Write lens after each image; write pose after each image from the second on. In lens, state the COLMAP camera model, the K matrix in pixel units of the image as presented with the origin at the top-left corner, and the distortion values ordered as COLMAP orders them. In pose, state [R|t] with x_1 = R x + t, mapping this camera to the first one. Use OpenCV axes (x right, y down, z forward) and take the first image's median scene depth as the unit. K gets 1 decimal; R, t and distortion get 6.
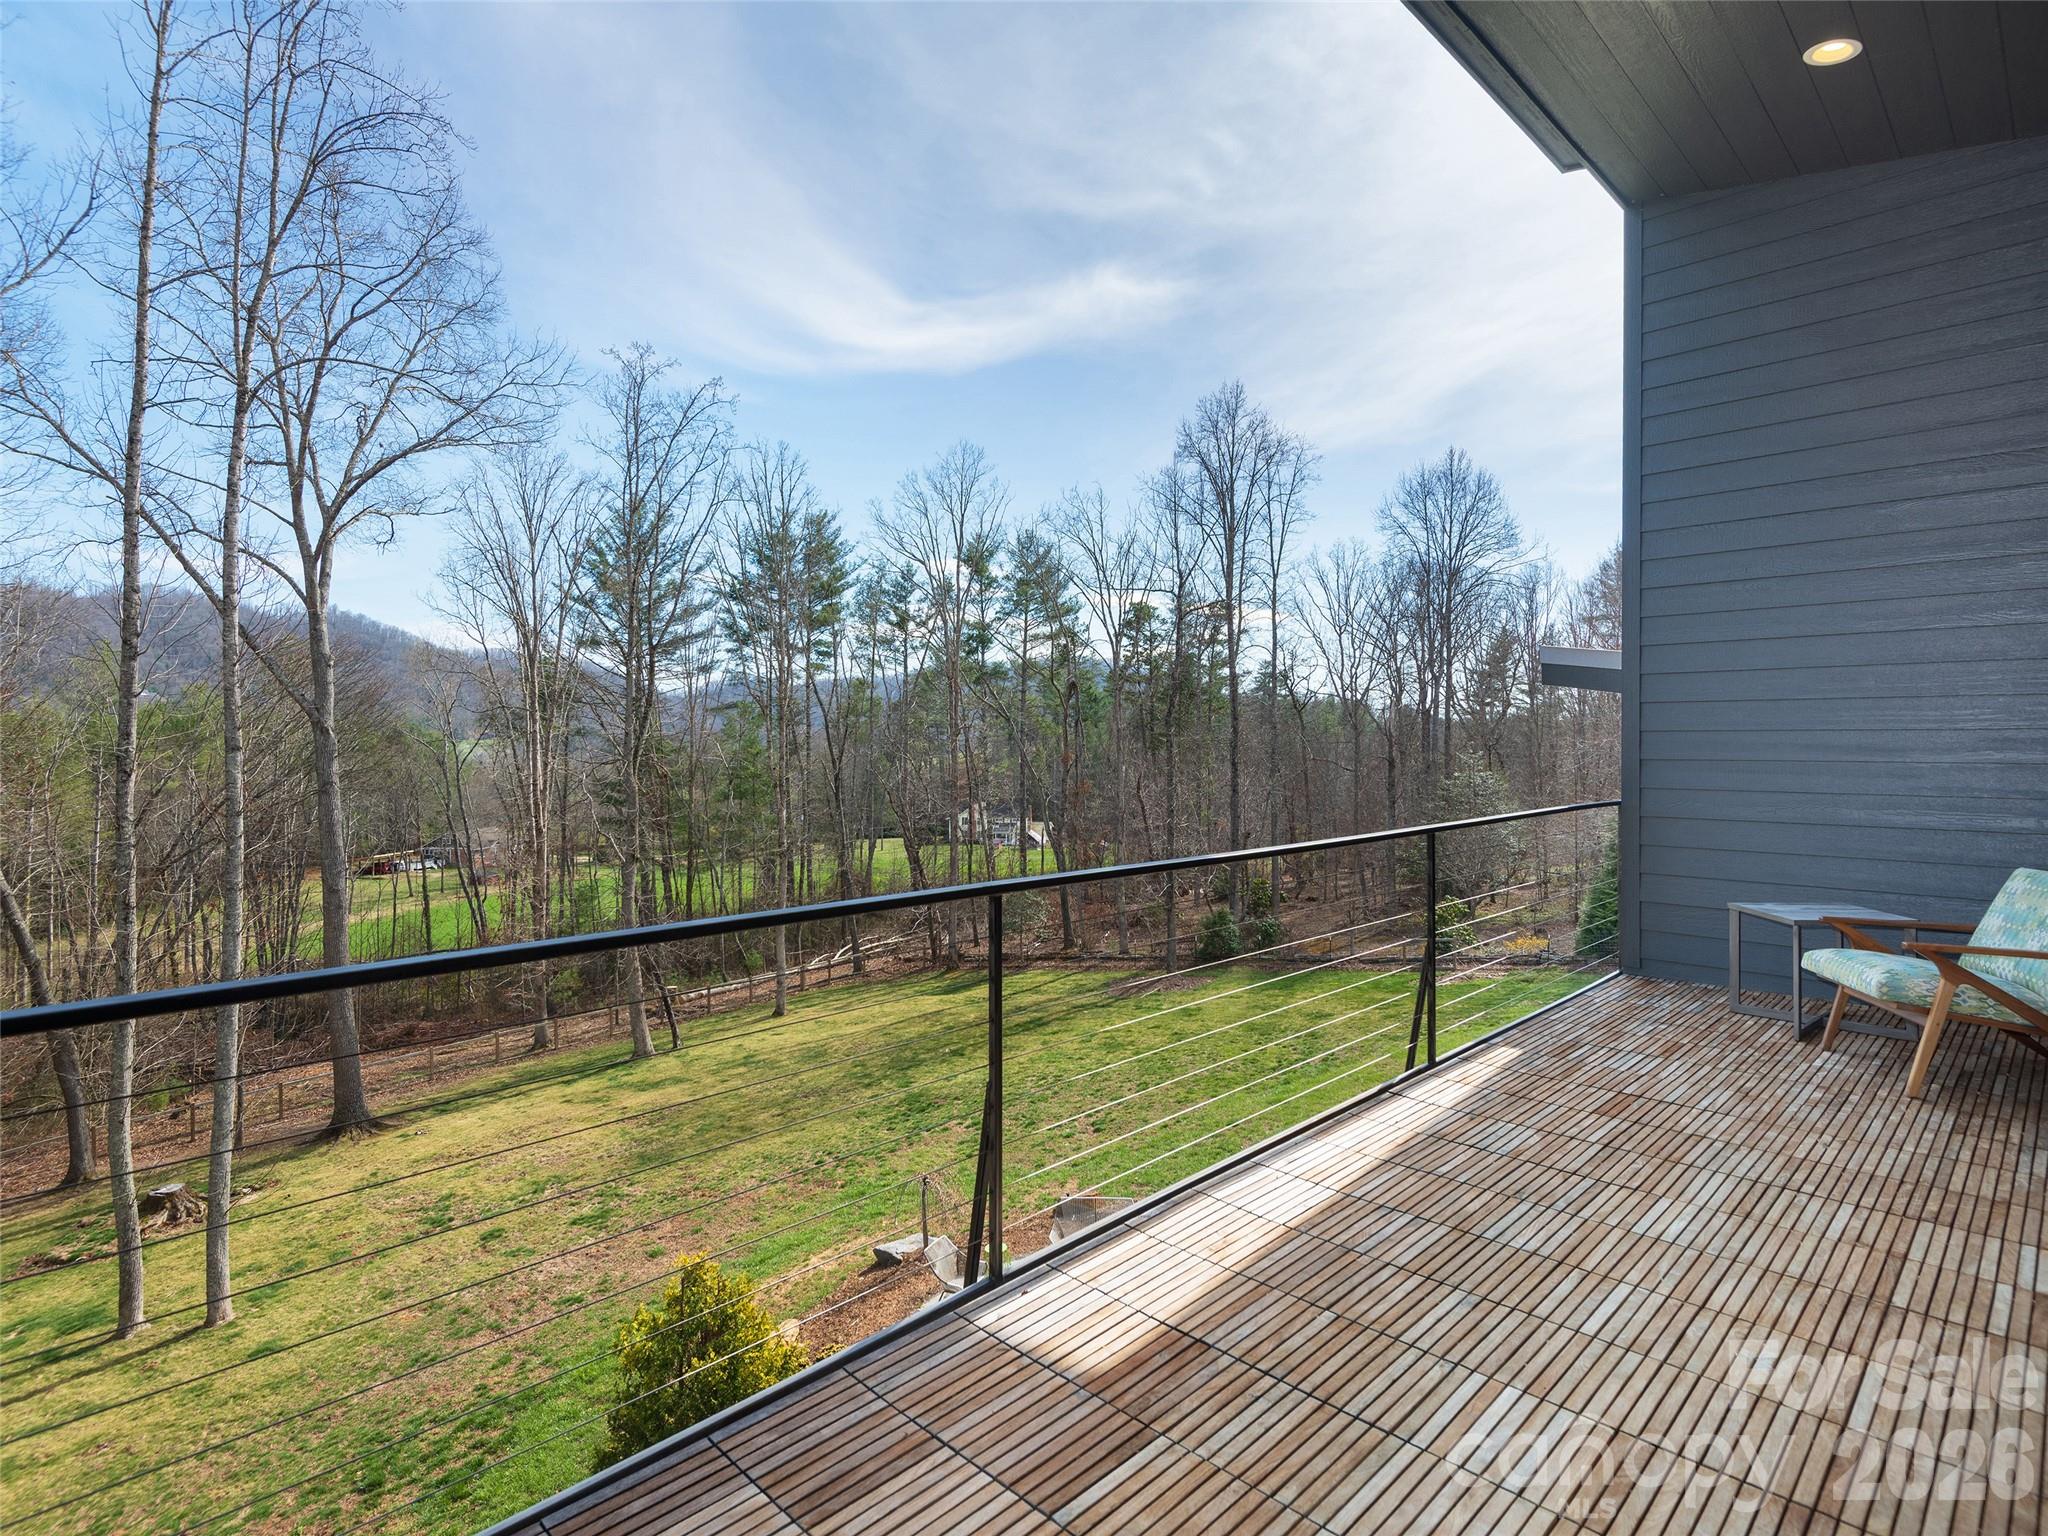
lens RADIAL K [[1043.3, 0, 1050.3], [0, 1043.3, 736.6], [0, 0, 1]] dist [0.000597, -0.000351]
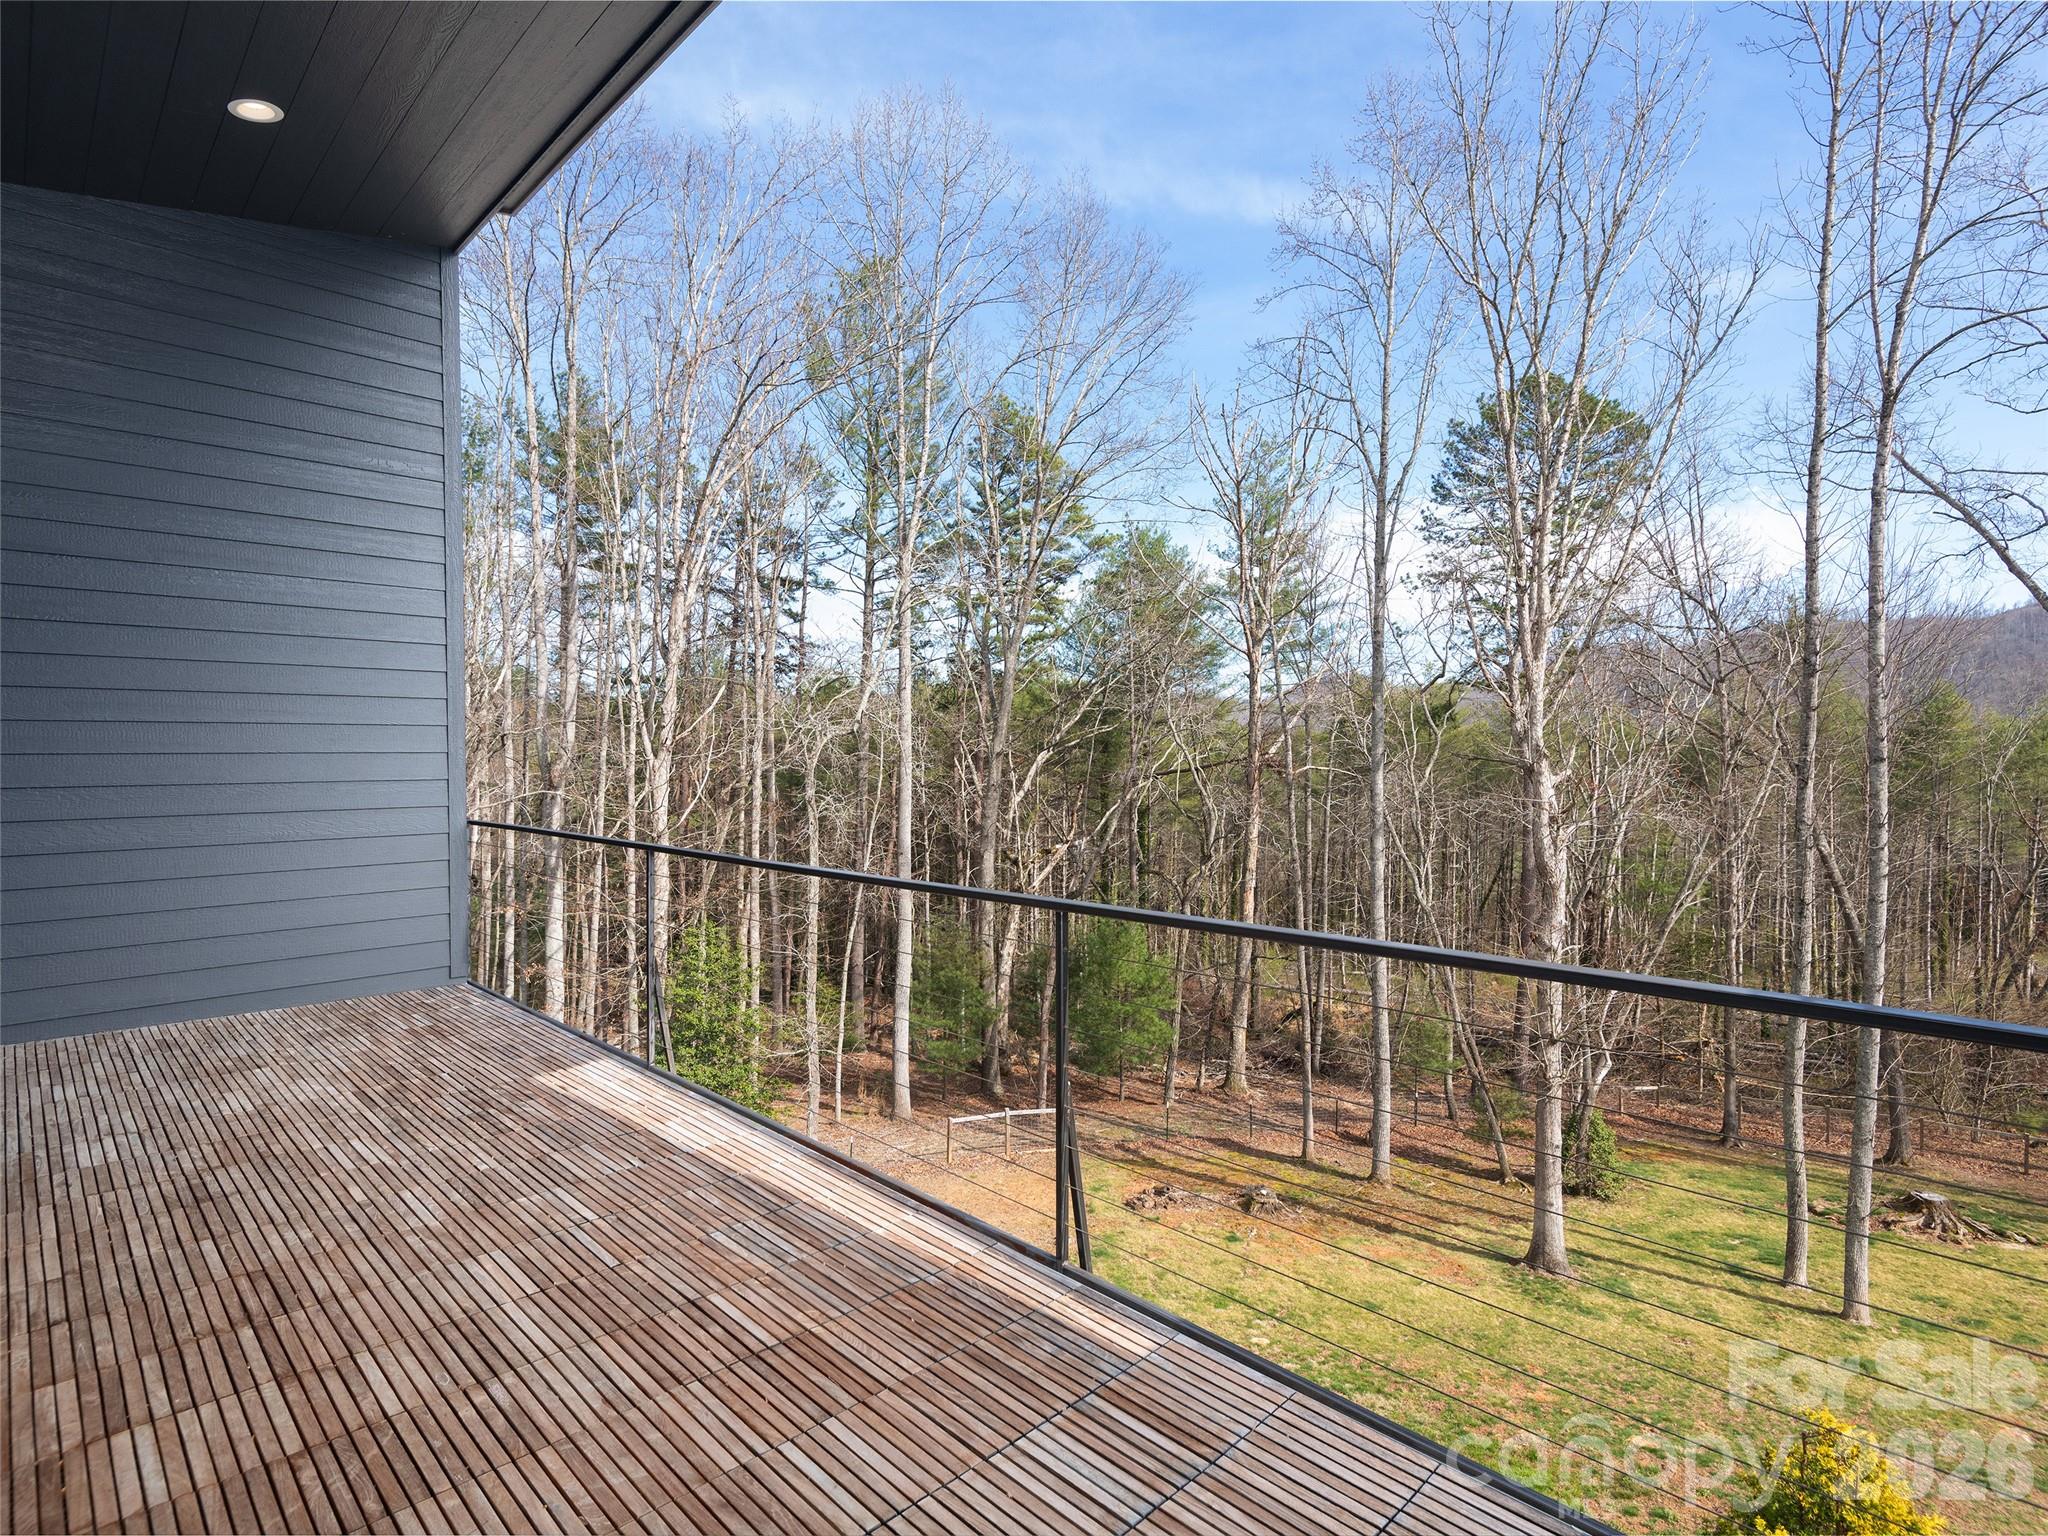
lens RADIAL K [[1061.9, 0, 1066.6], [0, 1061.9, 766.2], [0, 0, 1]] dist [0.002373, -0.000346]
pose [[0.004108, 0.017660, -0.999836, 0.242006], [0.002862, 0.999840, 0.017672, -0.002073], [0.999987, -0.002934, 0.004057, 0.236395]]
